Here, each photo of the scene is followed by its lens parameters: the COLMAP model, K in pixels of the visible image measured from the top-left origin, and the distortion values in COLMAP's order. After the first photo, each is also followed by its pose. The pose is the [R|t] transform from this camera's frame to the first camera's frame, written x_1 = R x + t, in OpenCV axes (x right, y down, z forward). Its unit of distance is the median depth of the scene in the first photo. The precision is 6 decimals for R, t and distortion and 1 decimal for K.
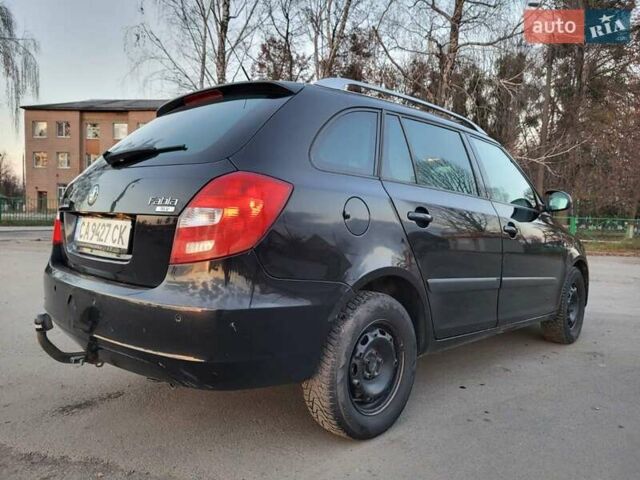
lens RADIAL K [[480.2, 0, 316.0], [0, 480.2, 238.2], [0, 0, 1]] dist [0.046404, -0.030246]
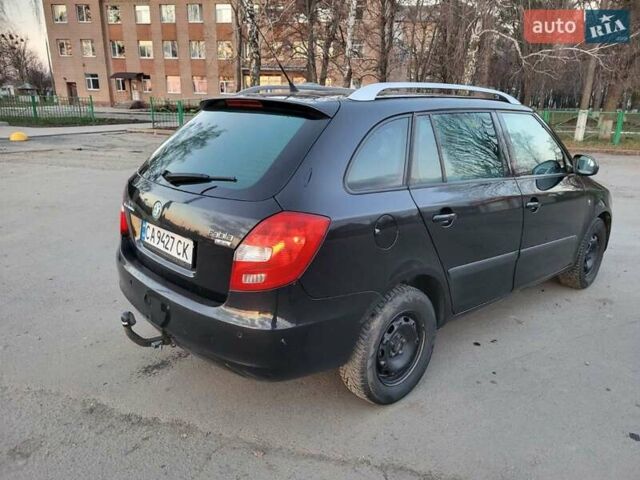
lens RADIAL K [[480.2, 0, 325.7], [0, 480.2, 238.8], [0, 0, 1]] dist [0.046404, -0.030246]
pose [[0.998787, 0.002835, -0.049156, -0.001888], [0.008440, 0.973705, 0.227655, -0.269551], [0.048509, -0.227794, 0.972500, -0.108399]]
